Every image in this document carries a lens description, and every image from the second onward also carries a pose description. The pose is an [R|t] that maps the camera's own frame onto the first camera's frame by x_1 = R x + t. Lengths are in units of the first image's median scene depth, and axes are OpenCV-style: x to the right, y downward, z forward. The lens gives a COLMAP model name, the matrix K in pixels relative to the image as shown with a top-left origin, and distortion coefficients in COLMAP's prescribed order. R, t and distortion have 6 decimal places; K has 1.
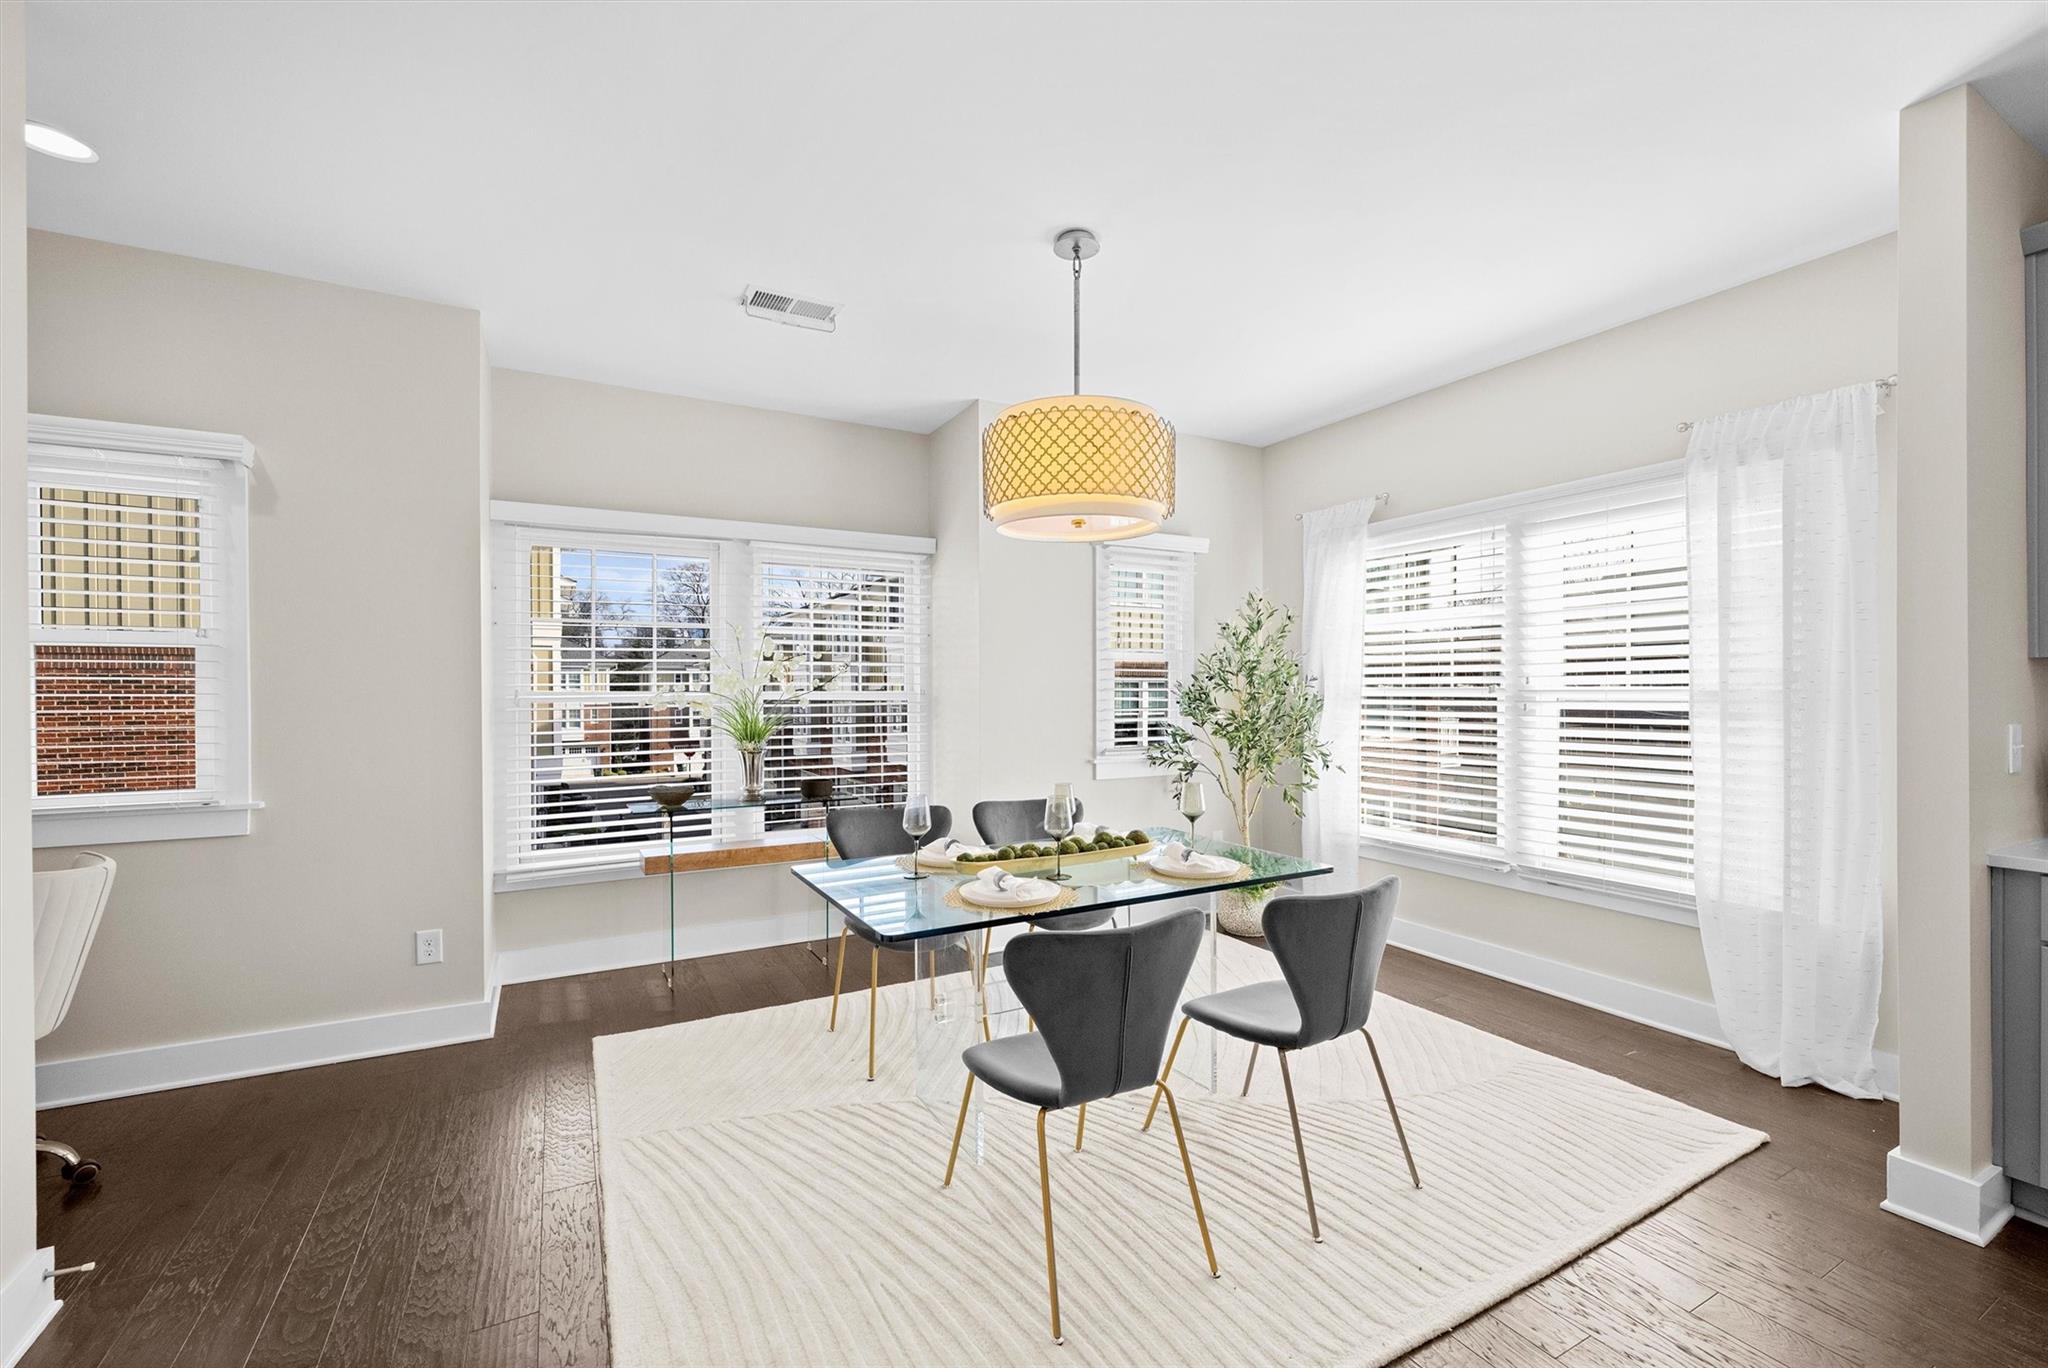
lens RADIAL K [[843.0, 0, 1021.2], [0, 843.0, 699.7], [0, 0, 1]] dist [-0.003345, 0.001124]
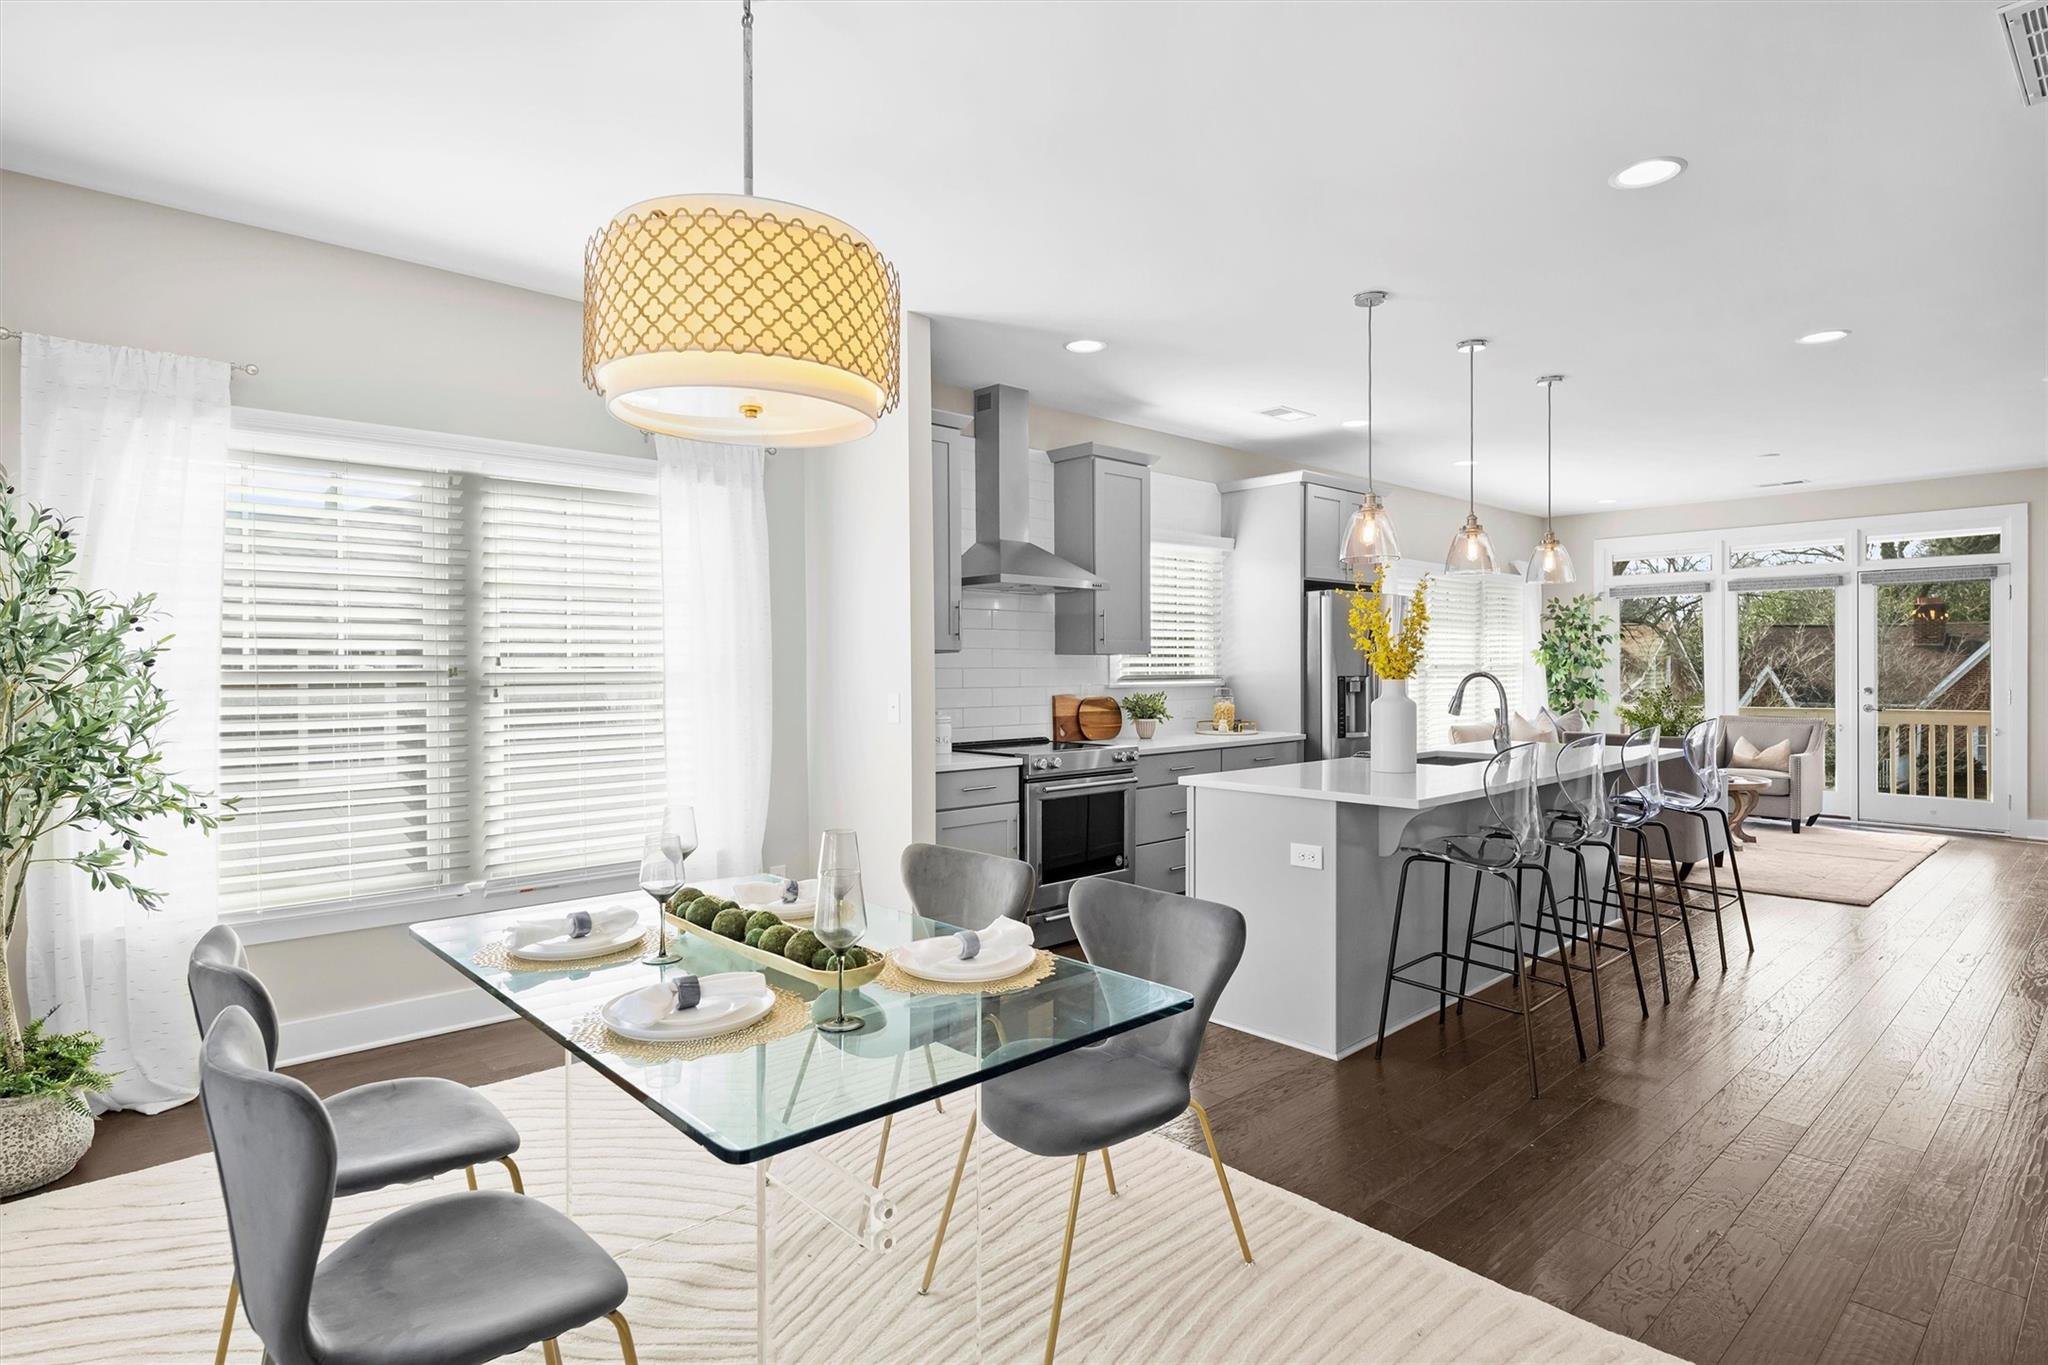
lens RADIAL K [[1044.8, 0, 1020.4], [0, 1044.8, 674.6], [0, 0, 1]] dist [-0.005136, 0.000460]
pose [[-0.229802, -0.003249, 0.973232, -0.555144], [0.015348, 0.999858, 0.006962, -0.009089], [-0.973116, 0.016536, -0.229720, 0.732418]]
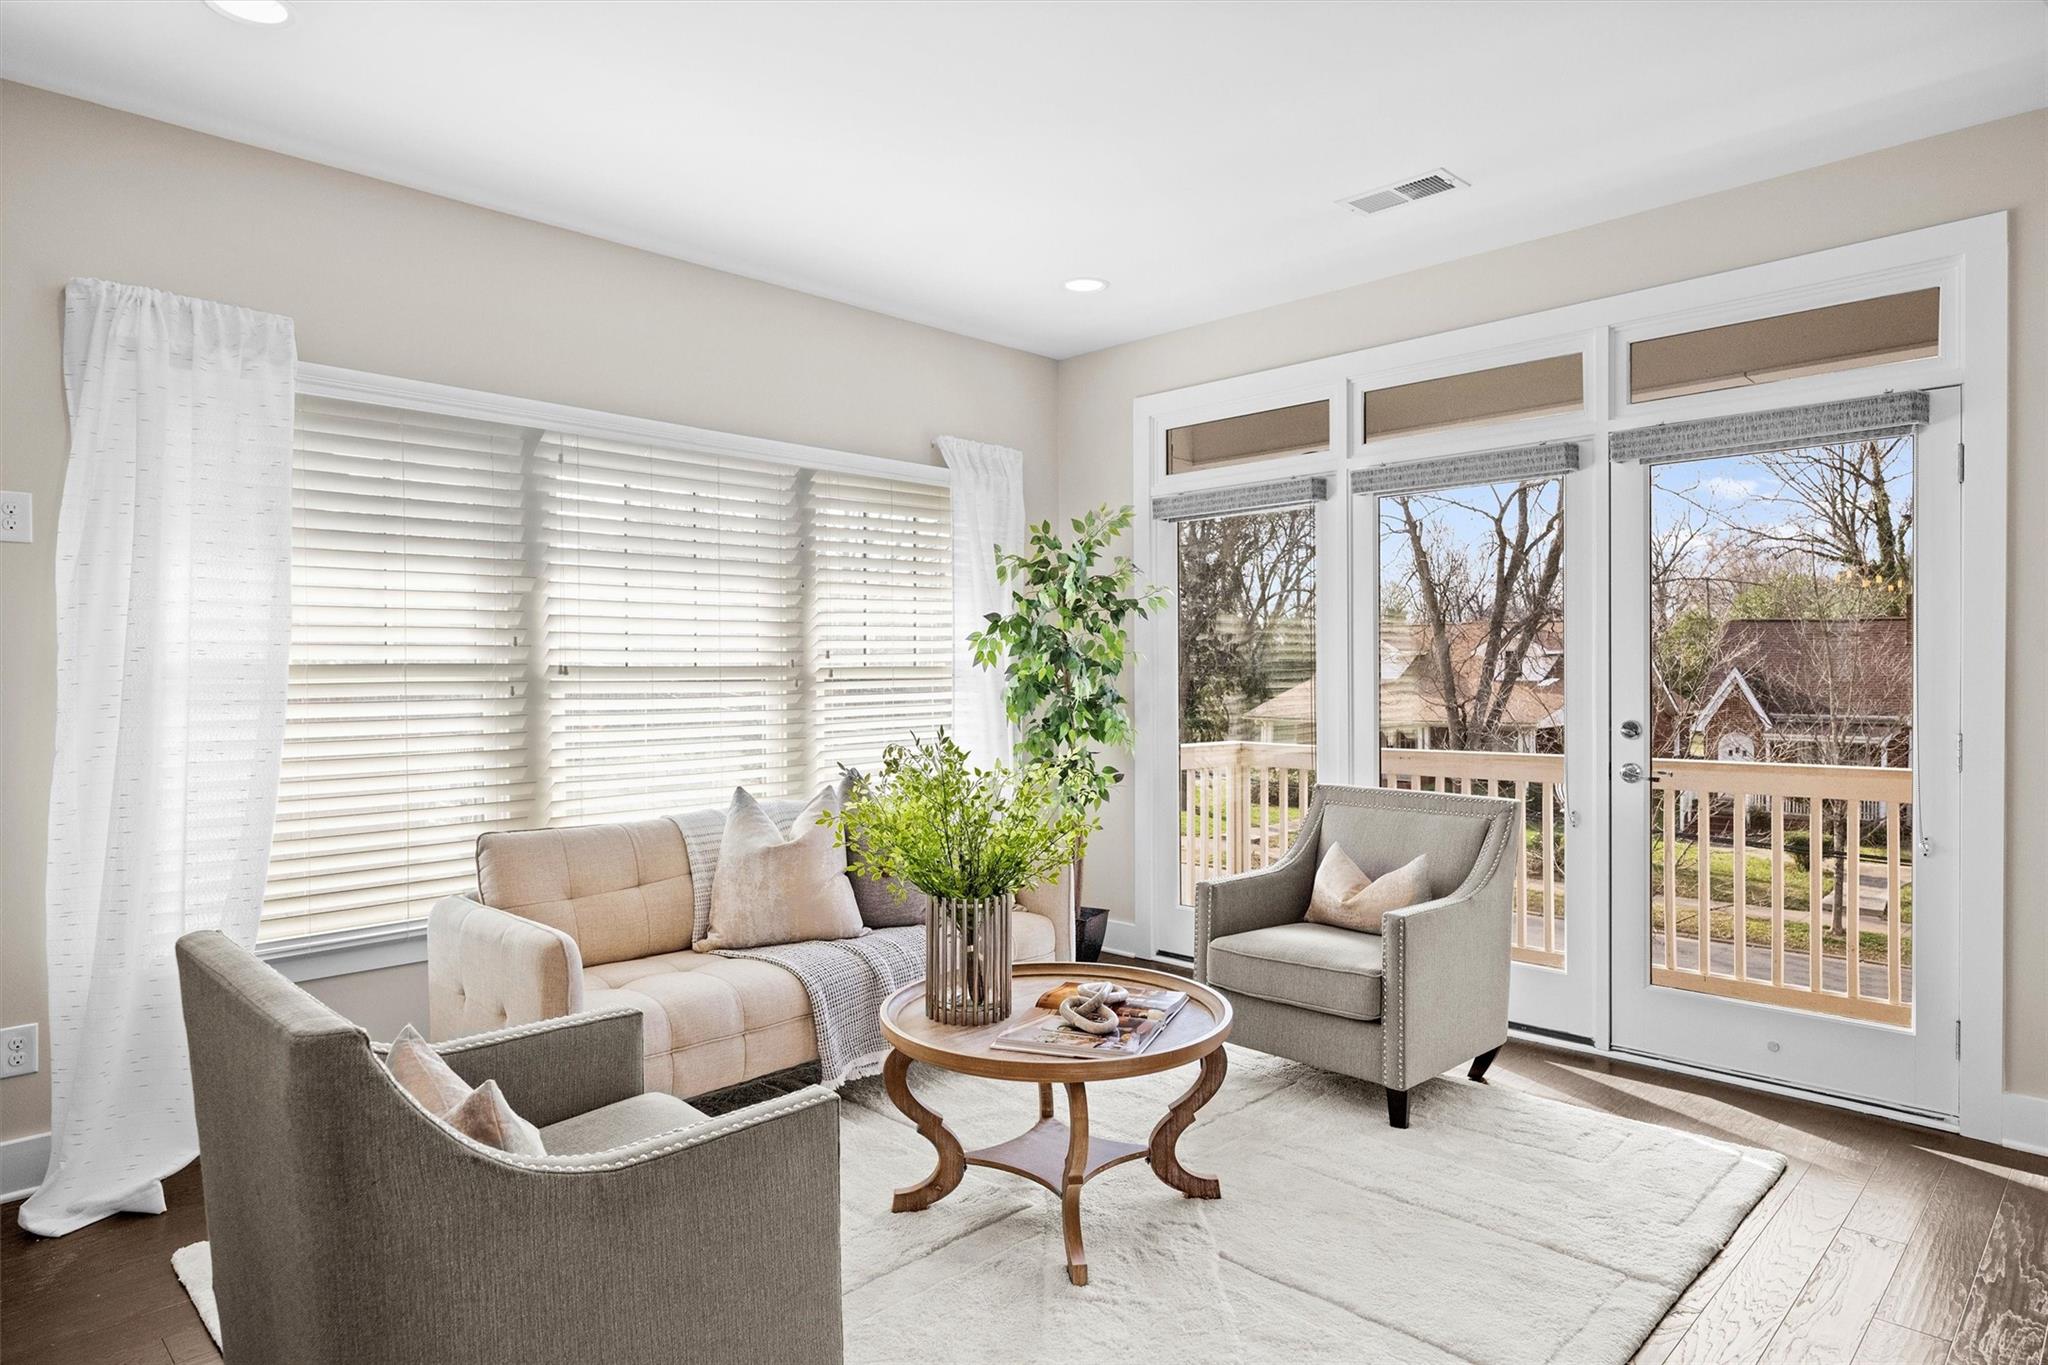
lens RADIAL K [[1155.4, 0, 1035.2], [0, 1155.4, 690.9], [0, 0, 1]] dist [-0.007369, 0.000375]
pose [[-0.280457, -0.012018, 0.959791, 0.448263], [0.016076, 0.999723, 0.017215, 0.011526], [-0.959732, 0.020258, -0.280186, -0.865776]]
